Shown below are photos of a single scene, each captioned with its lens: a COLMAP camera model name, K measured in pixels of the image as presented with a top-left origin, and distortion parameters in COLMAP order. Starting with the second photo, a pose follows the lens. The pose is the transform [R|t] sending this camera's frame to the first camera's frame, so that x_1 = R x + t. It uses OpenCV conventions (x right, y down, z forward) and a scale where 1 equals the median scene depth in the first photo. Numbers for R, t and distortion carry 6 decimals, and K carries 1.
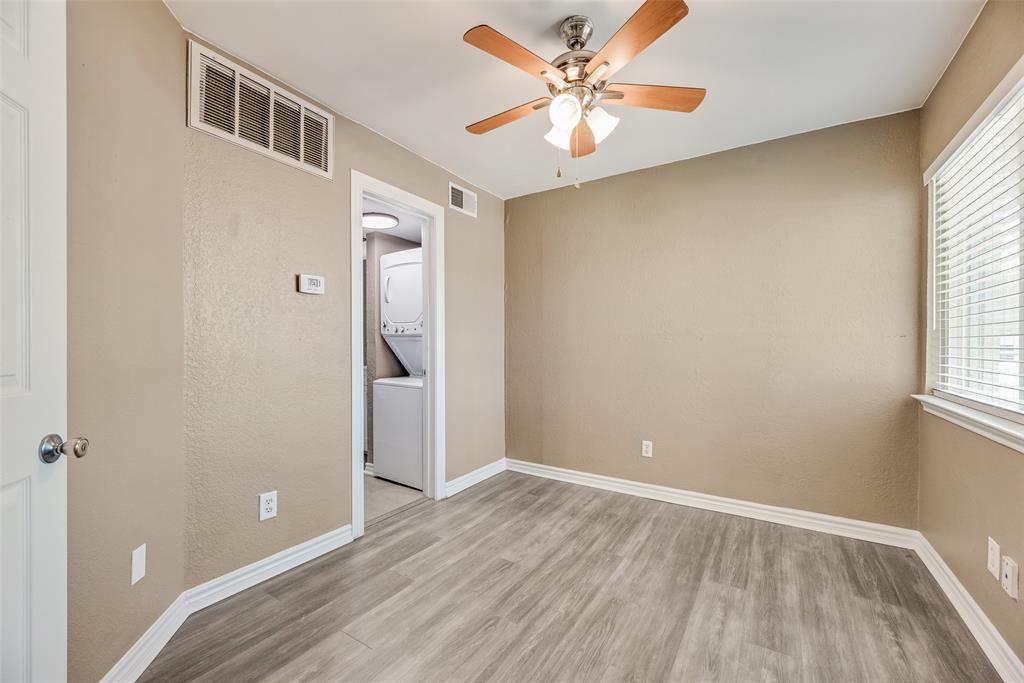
lens RADIAL K [[417.3, 0, 509.5], [0, 417.3, 340.7], [0, 0, 1]] dist [0.001321, -0.000121]
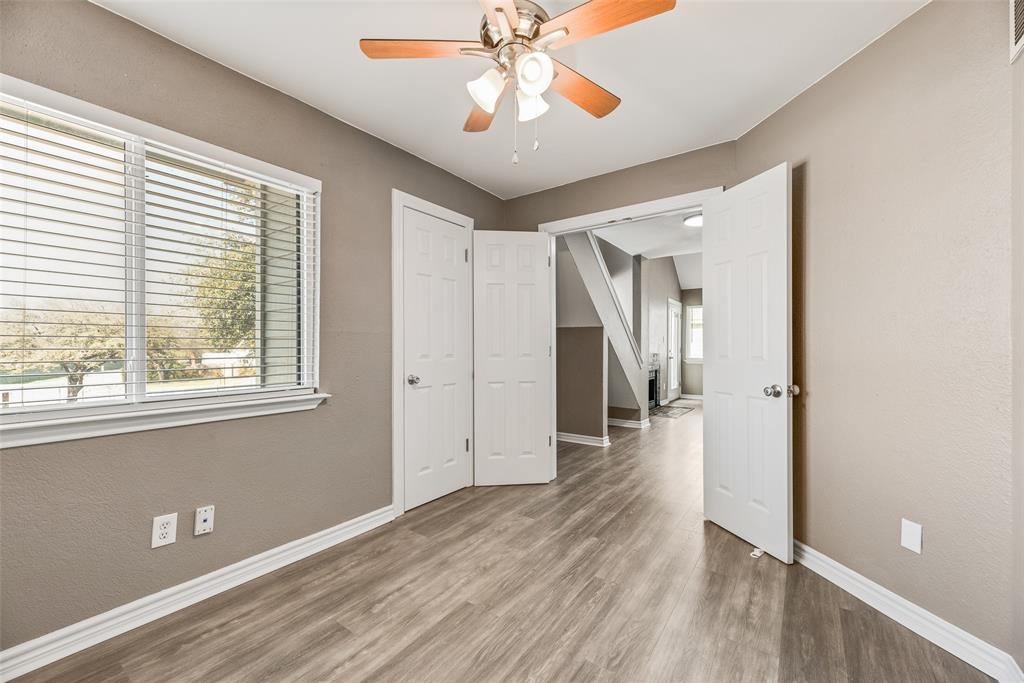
lens RADIAL K [[403.4, 0, 513.2], [0, 403.4, 349.8], [0, 0, 1]] dist [-0.000794, -0.000031]
pose [[-0.998869, 0.001625, 0.047516, 0.134828], [0.001642, 0.999999, 0.000316, 0.021075], [-0.047515, 0.000393, -0.998870, 1.949840]]
